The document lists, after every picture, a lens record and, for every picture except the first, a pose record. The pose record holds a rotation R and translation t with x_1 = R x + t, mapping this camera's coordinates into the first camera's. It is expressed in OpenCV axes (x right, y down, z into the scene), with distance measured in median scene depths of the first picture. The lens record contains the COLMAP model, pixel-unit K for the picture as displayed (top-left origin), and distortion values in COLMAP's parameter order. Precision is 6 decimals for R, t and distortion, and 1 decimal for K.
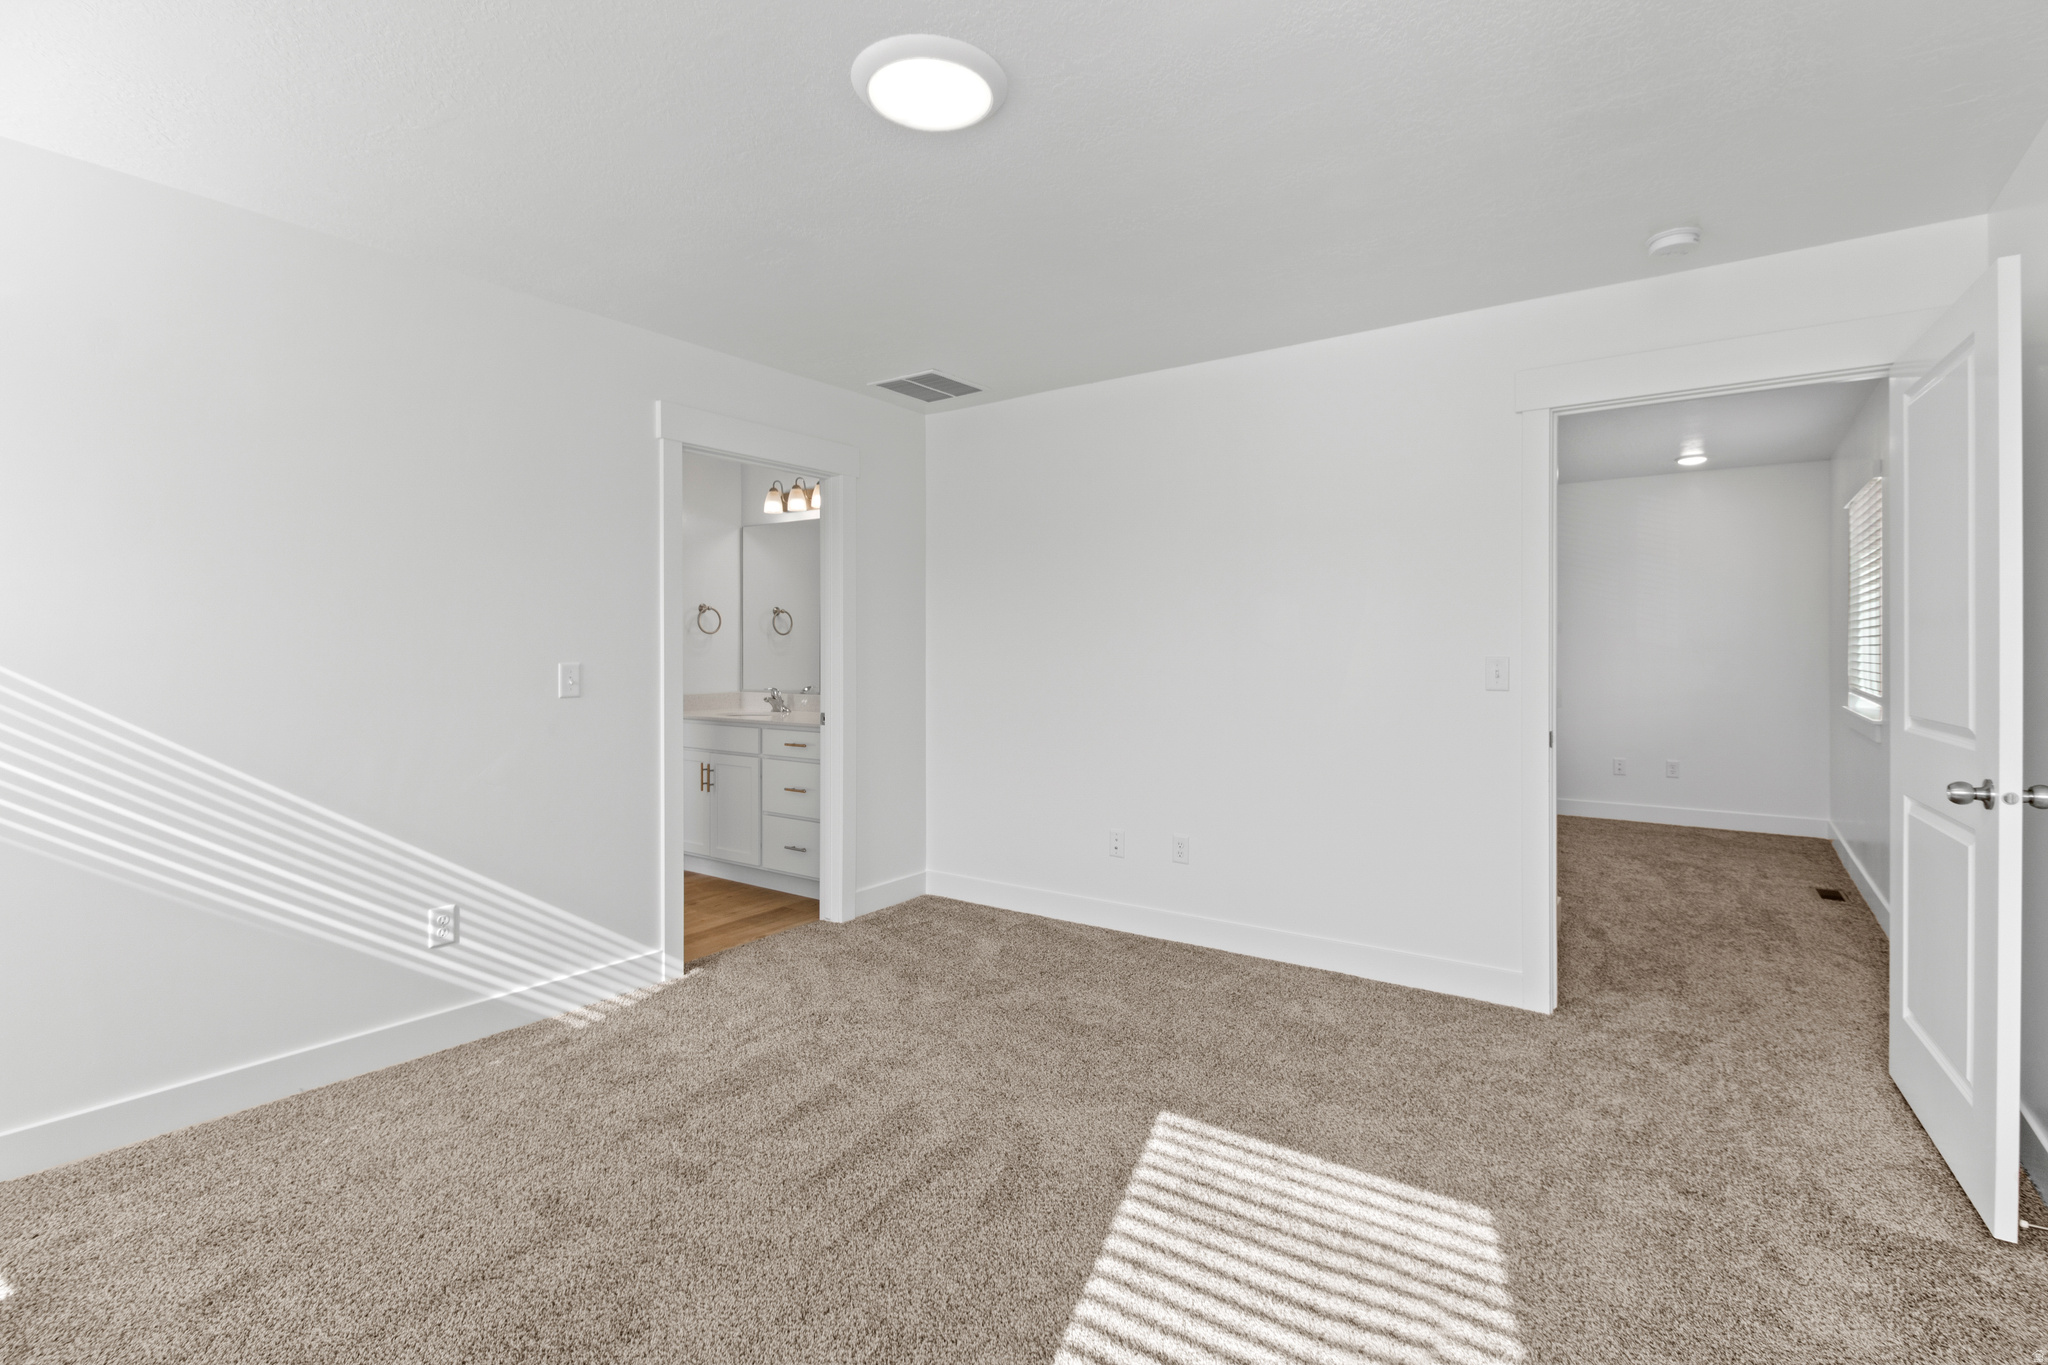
lens RADIAL K [[959.0, 0, 1040.5], [0, 959.0, 661.2], [0, 0, 1]] dist [-0.003524, -0.007433]
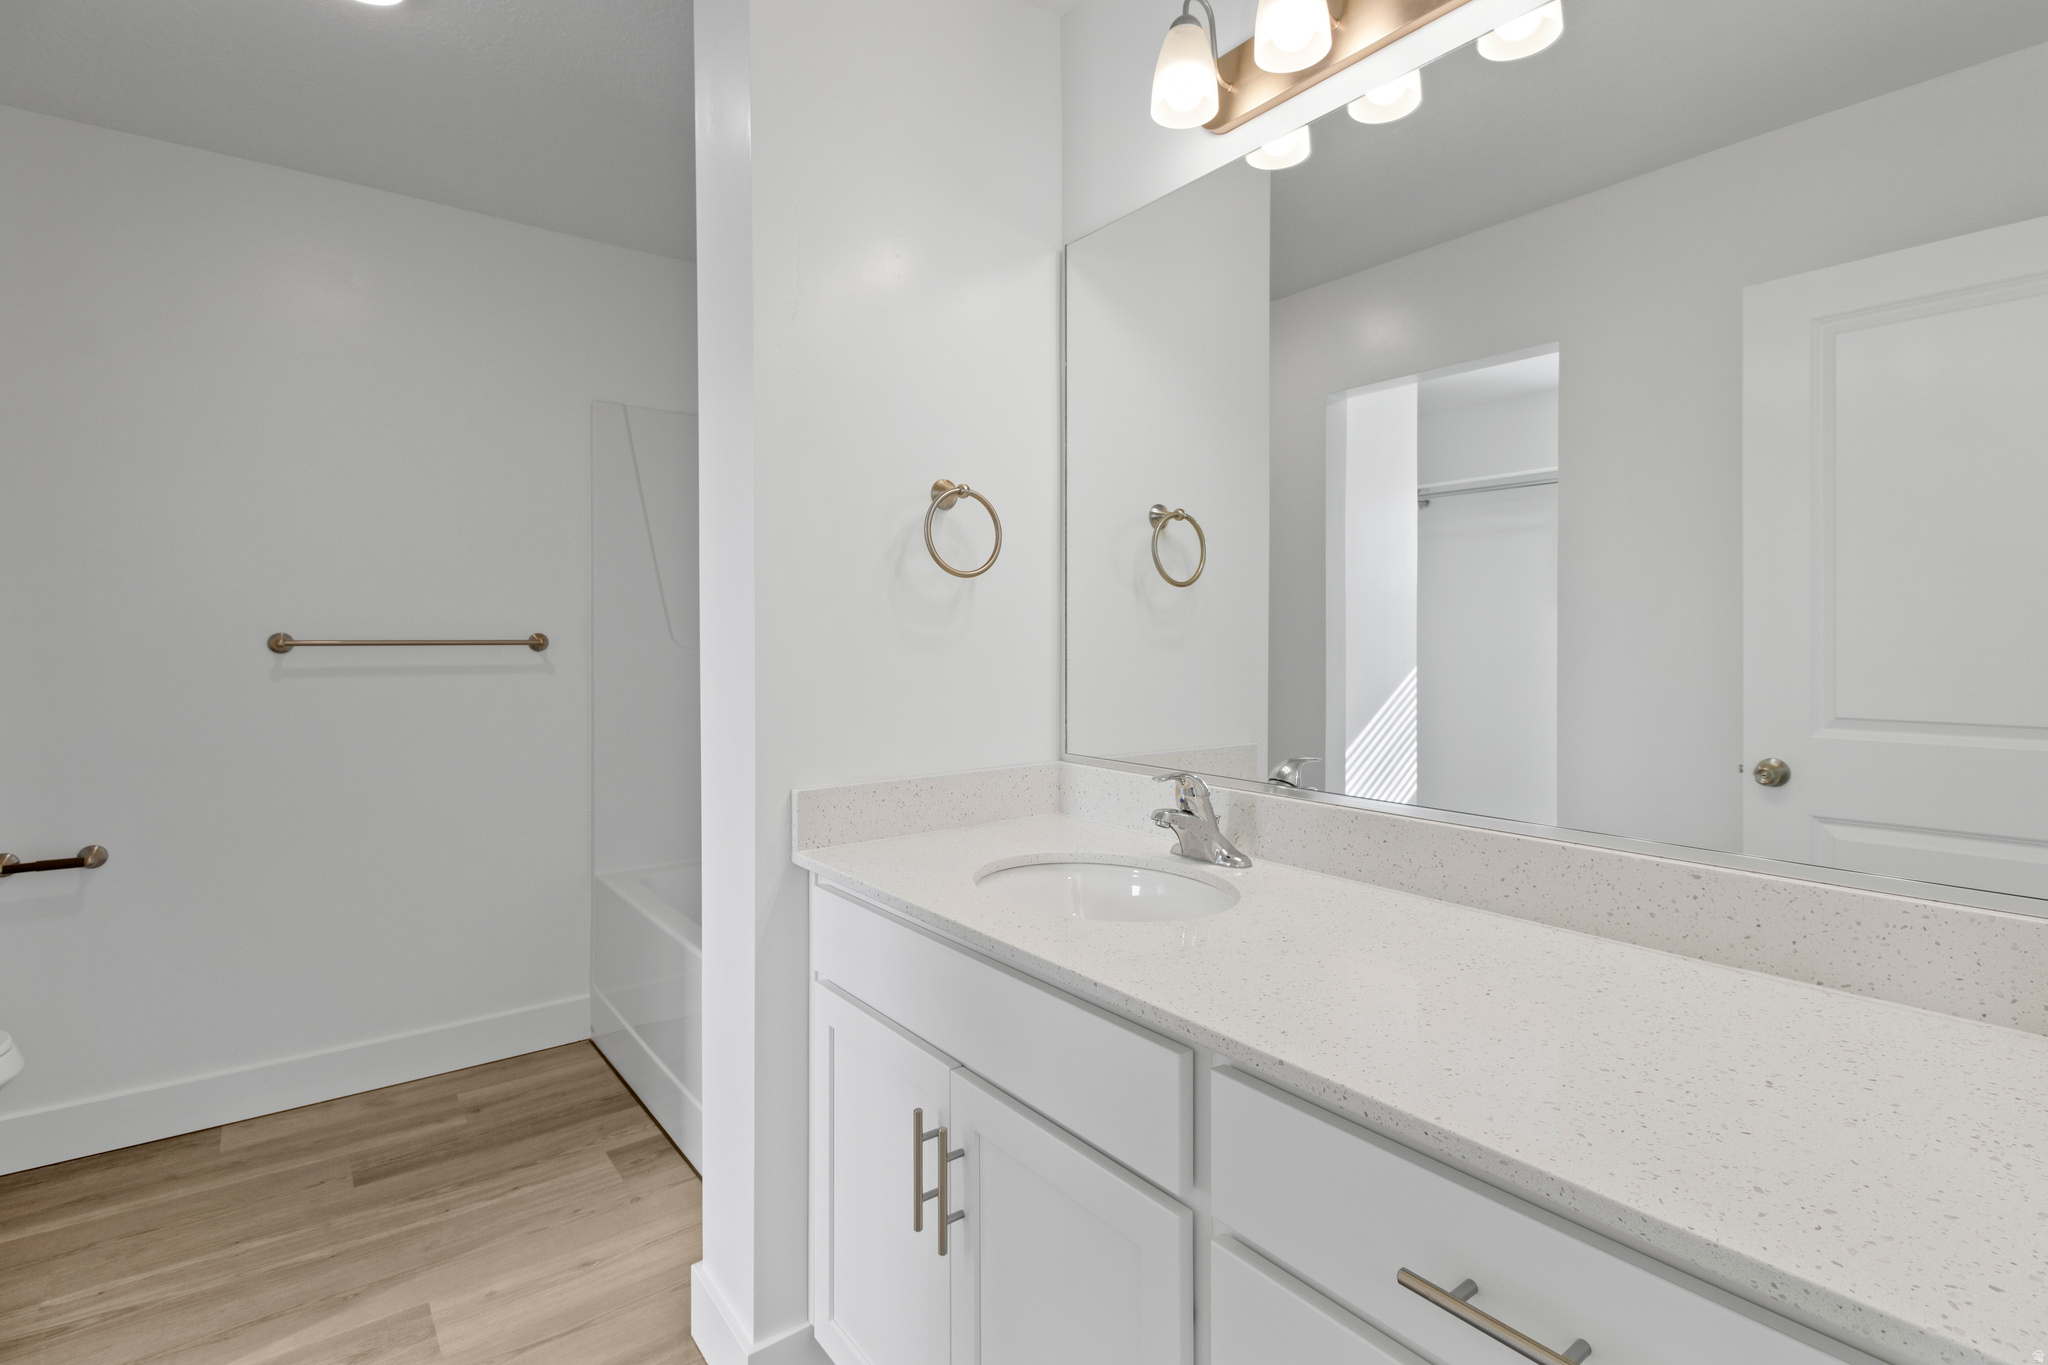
lens RADIAL K [[959.0, 0, 1087.6], [0, 959.0, 648.9], [0, 0, 1]] dist [-0.003524, -0.007433]
pose [[0.969204, -0.002391, -0.246248, -0.363235], [0.001903, 0.999996, -0.002219, -0.008619], [0.246252, 0.001682, 0.969204, 1.115747]]
